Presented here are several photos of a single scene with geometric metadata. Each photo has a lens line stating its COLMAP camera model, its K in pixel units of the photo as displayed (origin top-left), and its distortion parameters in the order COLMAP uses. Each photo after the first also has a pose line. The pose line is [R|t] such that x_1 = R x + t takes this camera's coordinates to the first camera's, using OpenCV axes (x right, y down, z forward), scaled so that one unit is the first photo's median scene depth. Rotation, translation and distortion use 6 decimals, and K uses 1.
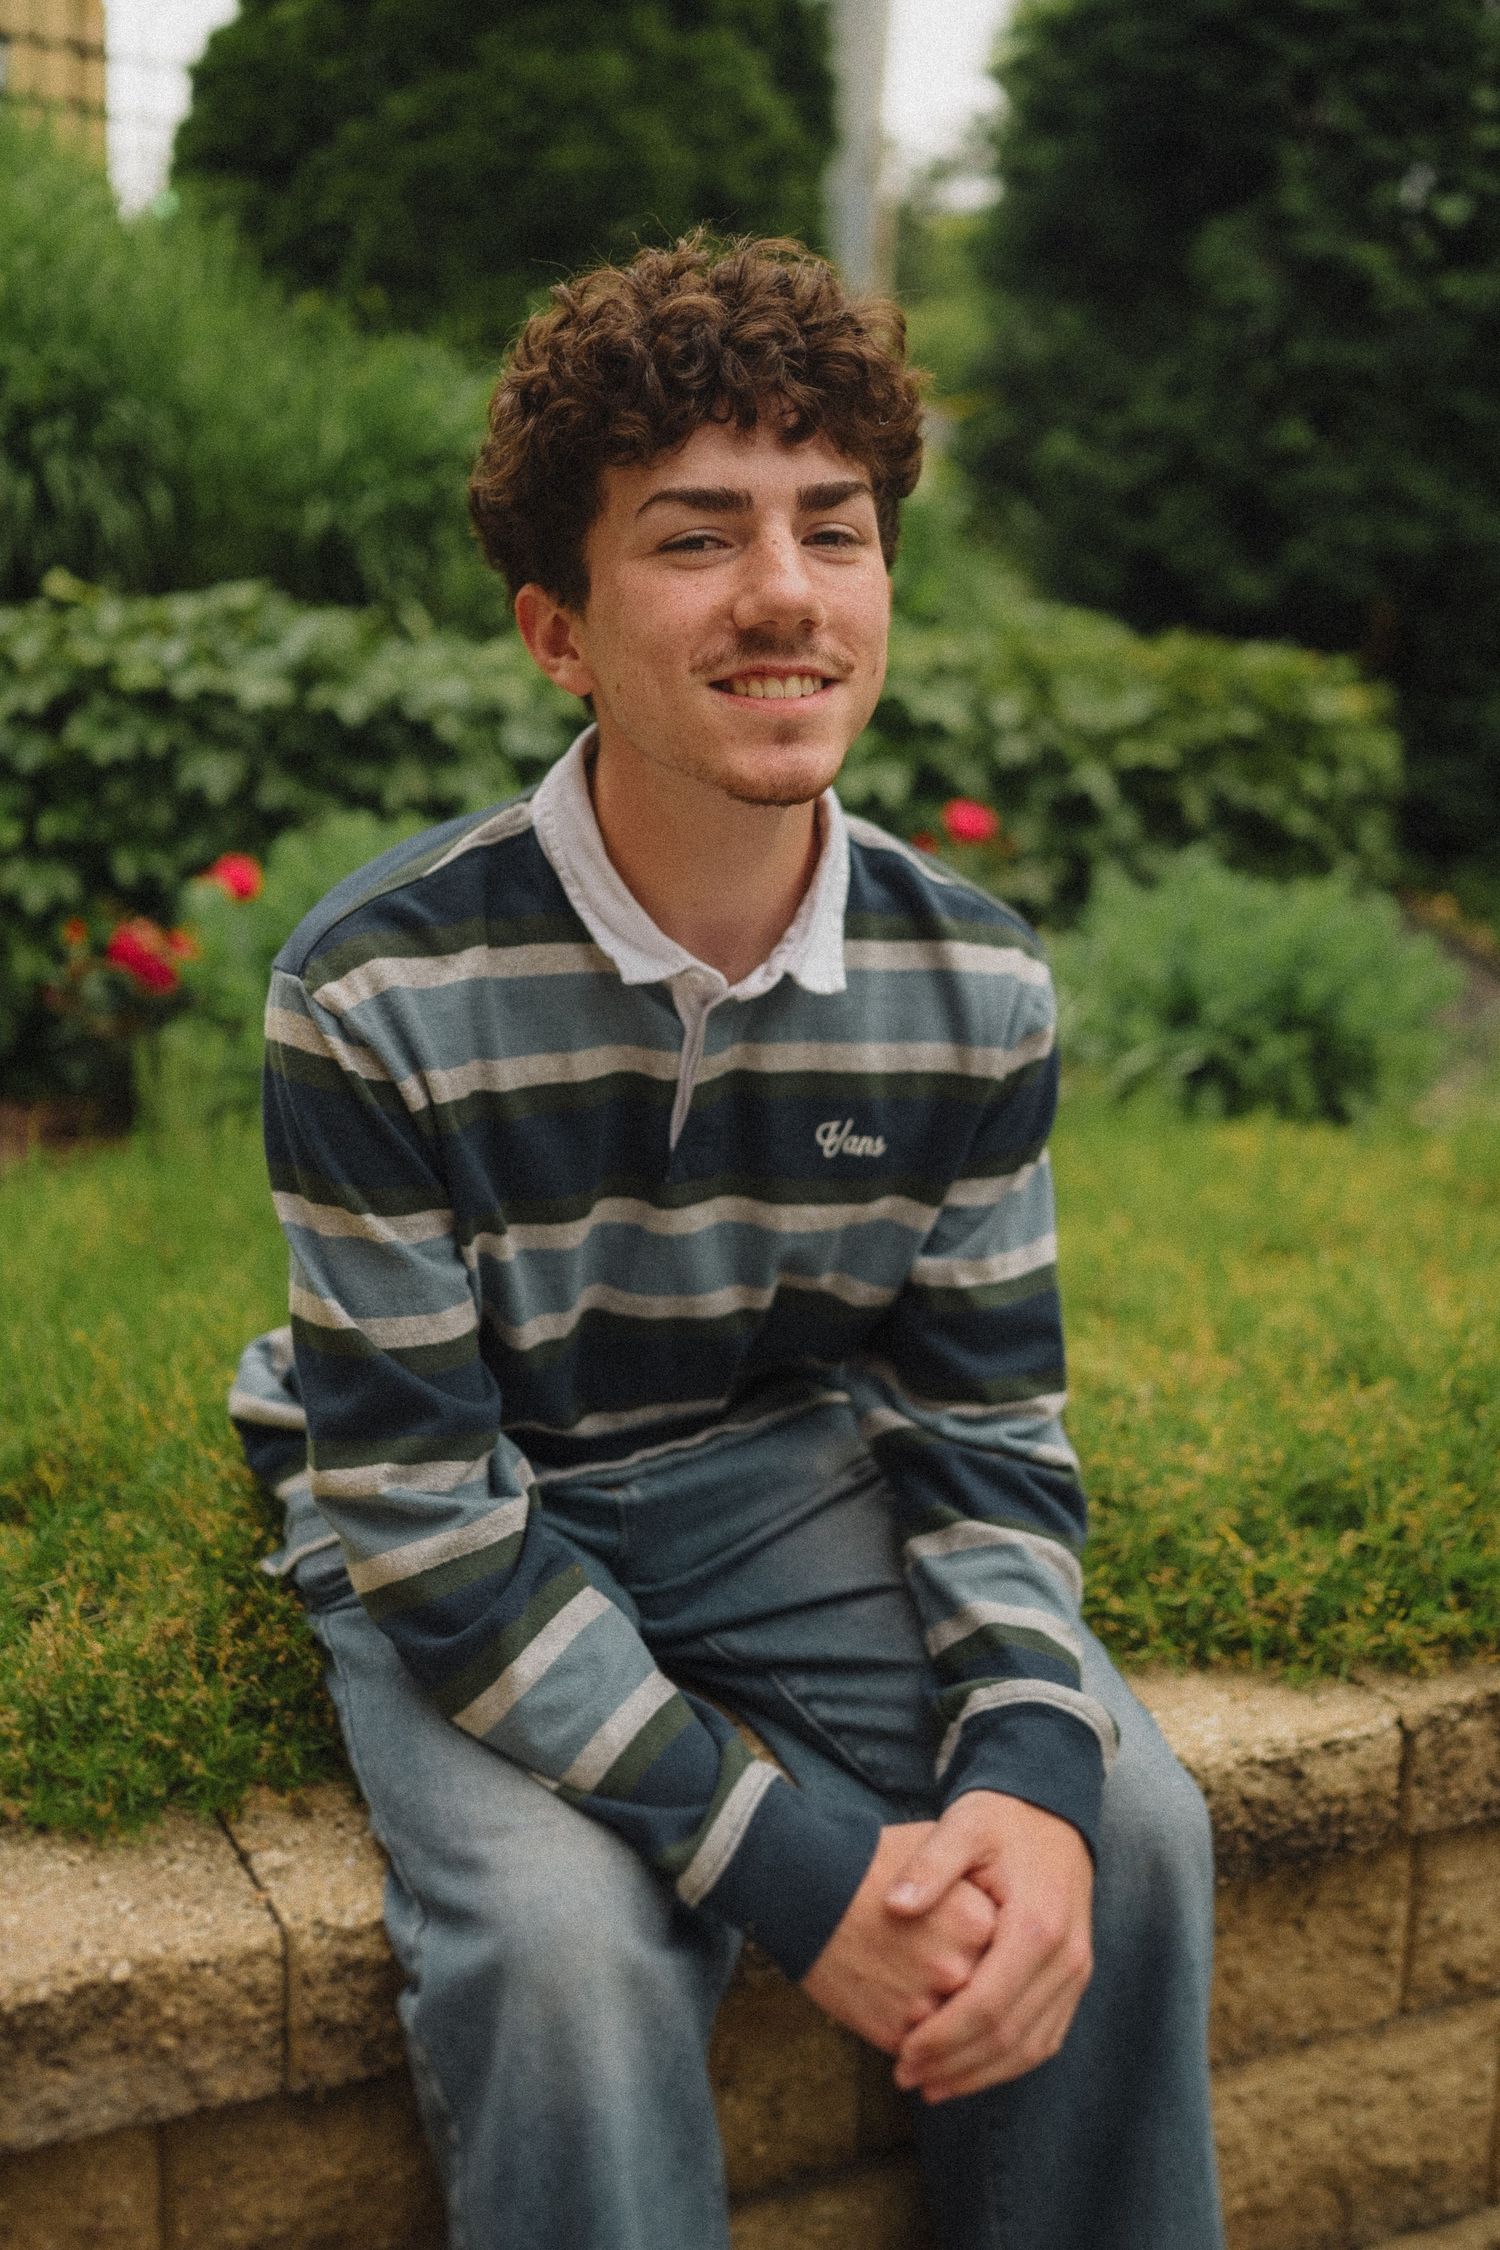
lens RADIAL K [[2121.6, 0, 754.4], [0, 2121.6, 1126.1], [0, 0, 1]] dist [-0.001249, 0.007835]
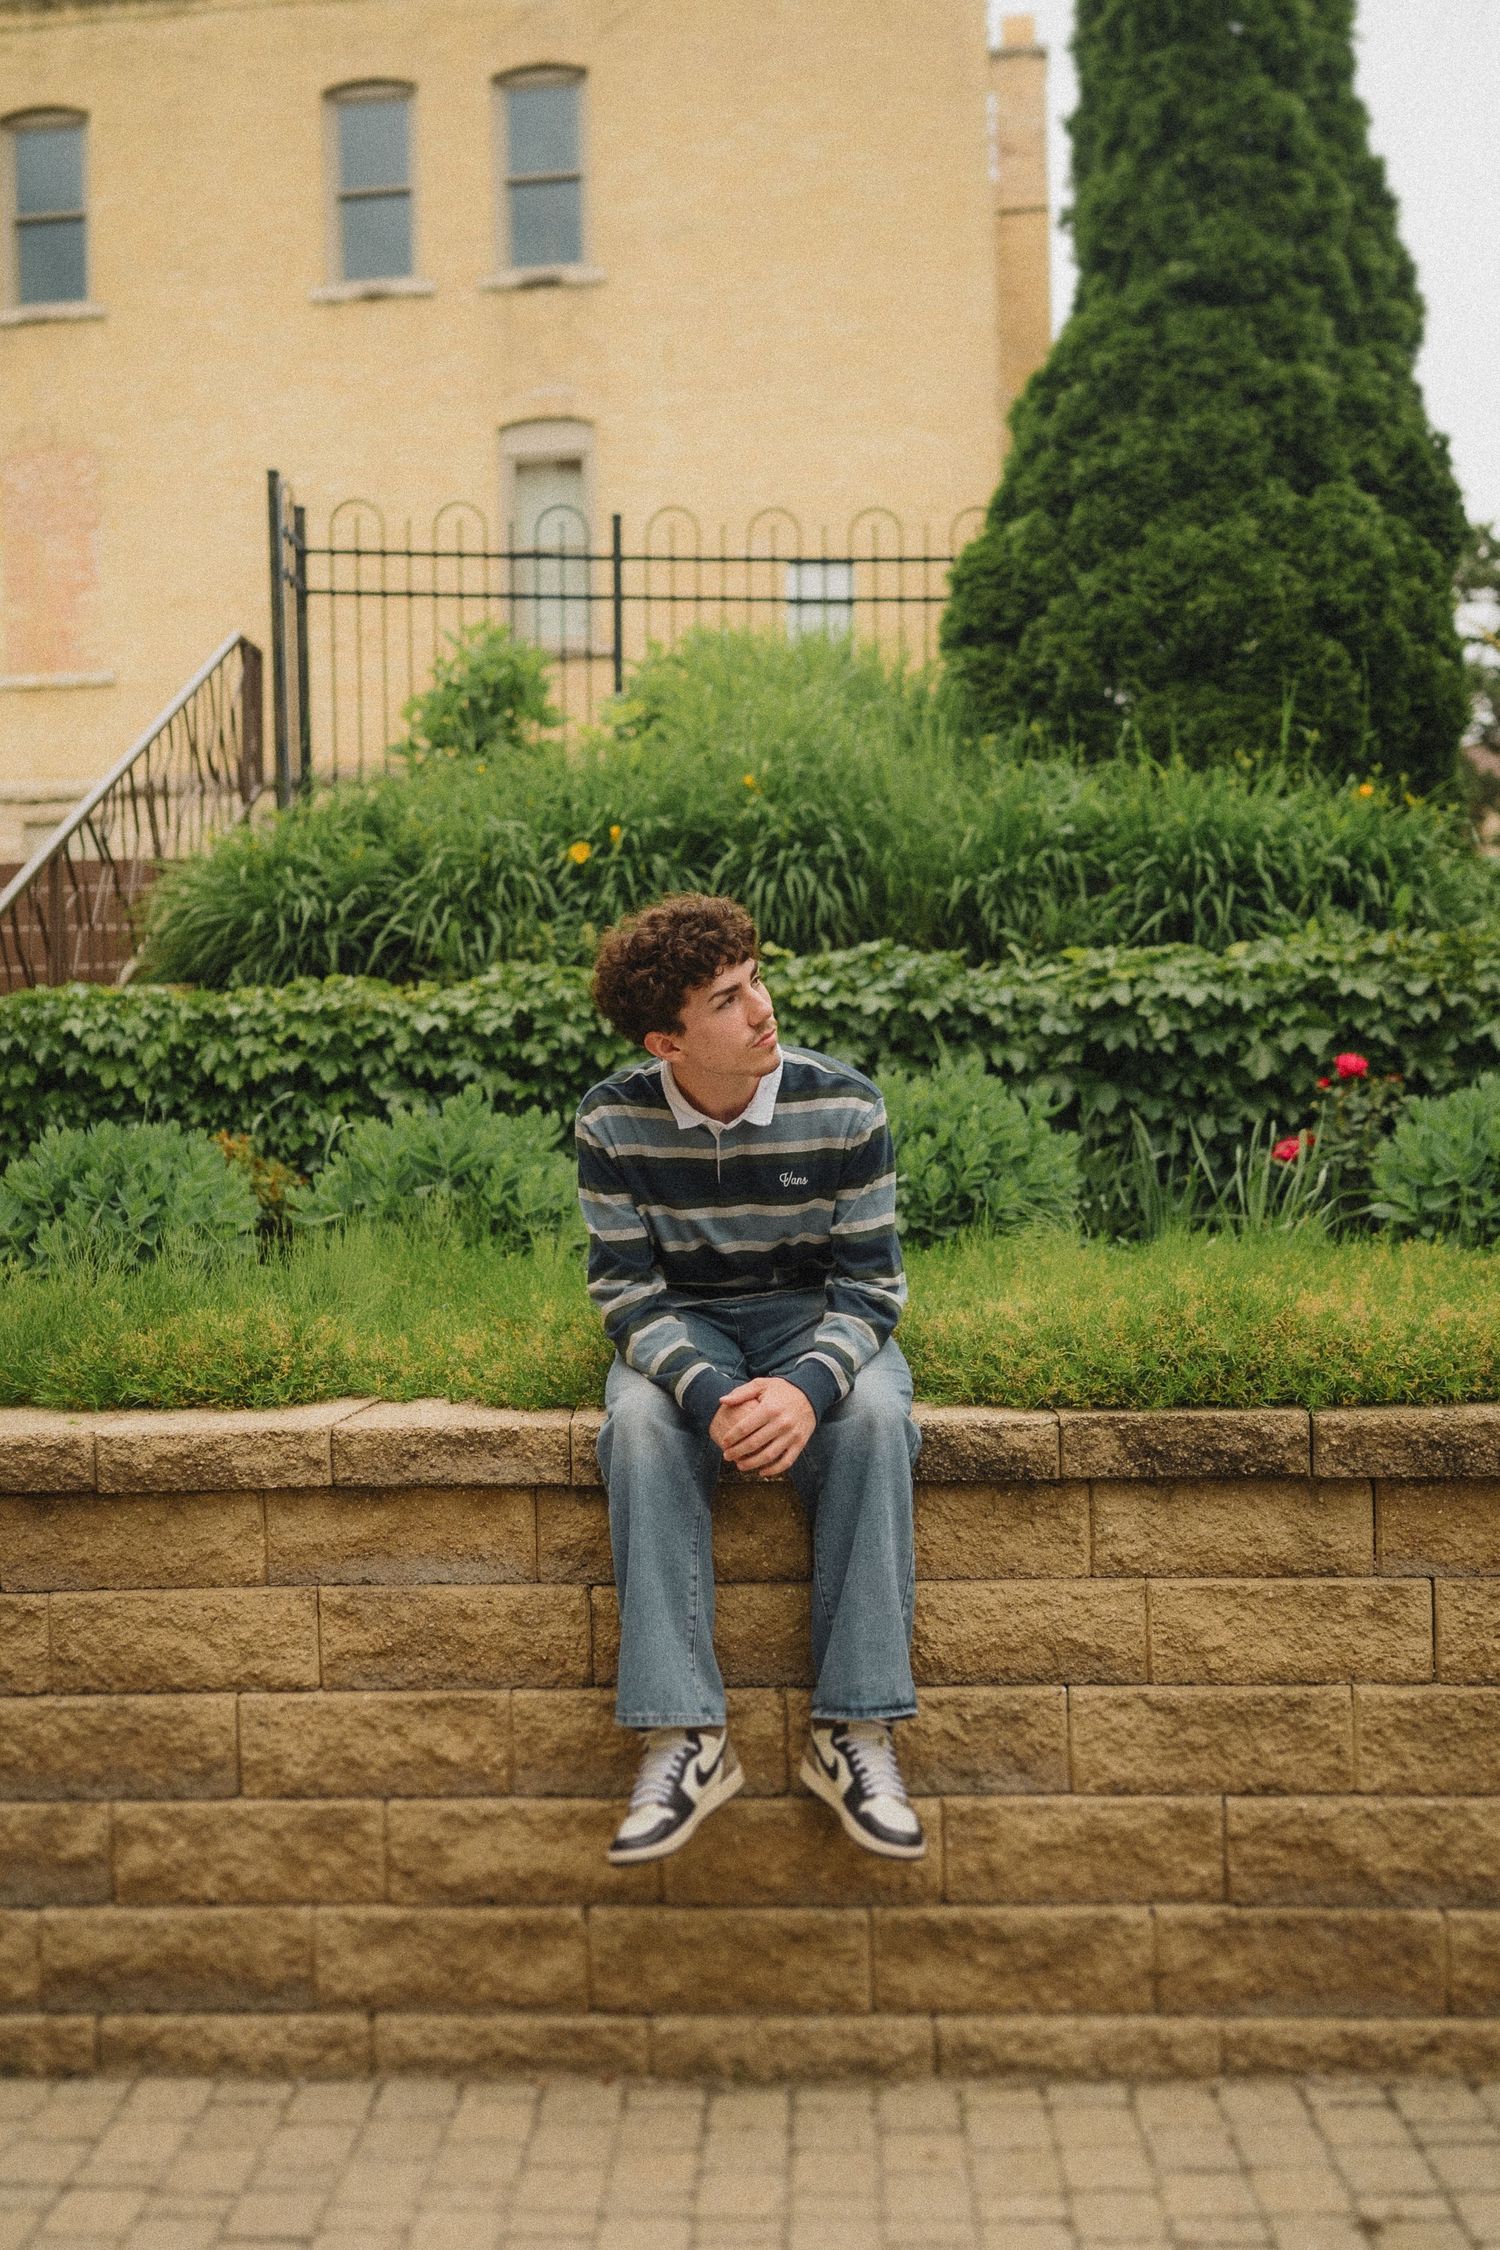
lens RADIAL K [[2247.2, 0, 745.7], [0, 2247.2, 1123.7], [0, 0, 1]] dist [0.002366, 0.003403]
pose [[0.888286, -0.038221, -0.457698, 1.100793], [-0.029799, 0.989636, -0.140474, 0.306738], [0.458323, 0.138420, 0.877941, -1.282427]]
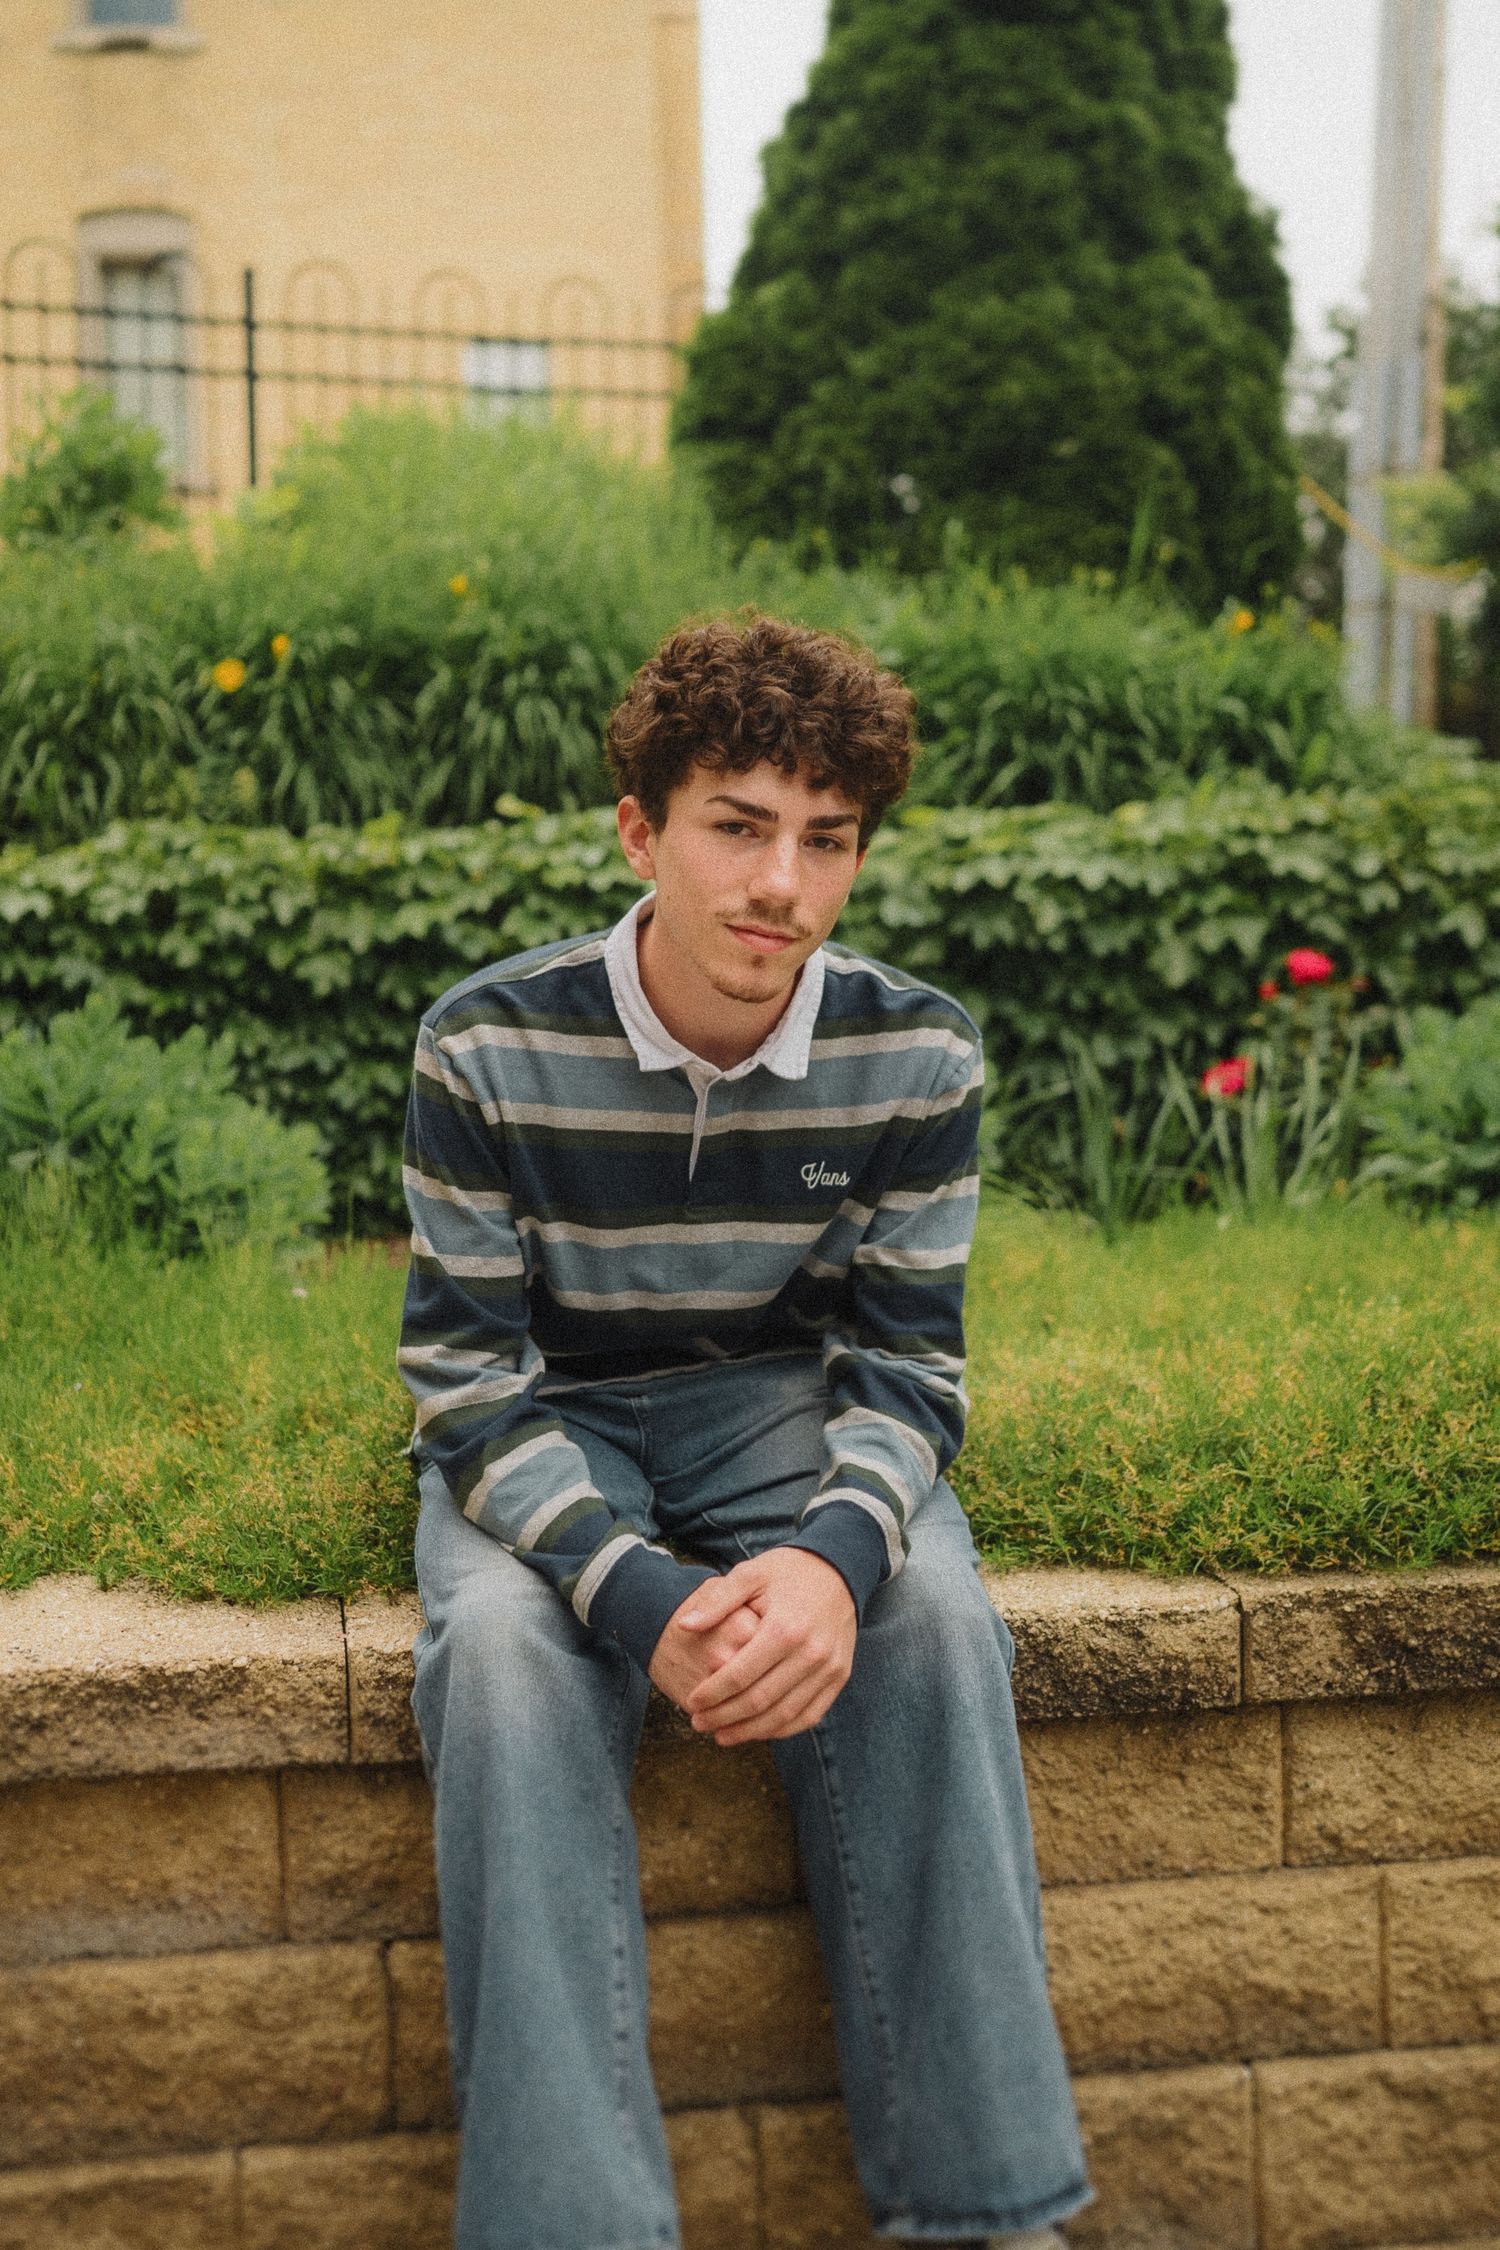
lens RADIAL K [[2267.2, 0, 762.0], [0, 2267.2, 1120.5], [0, 0, 1]] dist [0.000935, 0.007902]
pose [[0.956922, -0.030302, -0.288759, 0.424721], [0.000488, 0.994705, -0.102766, 0.129891], [0.290344, 0.098198, 0.951870, -0.391695]]
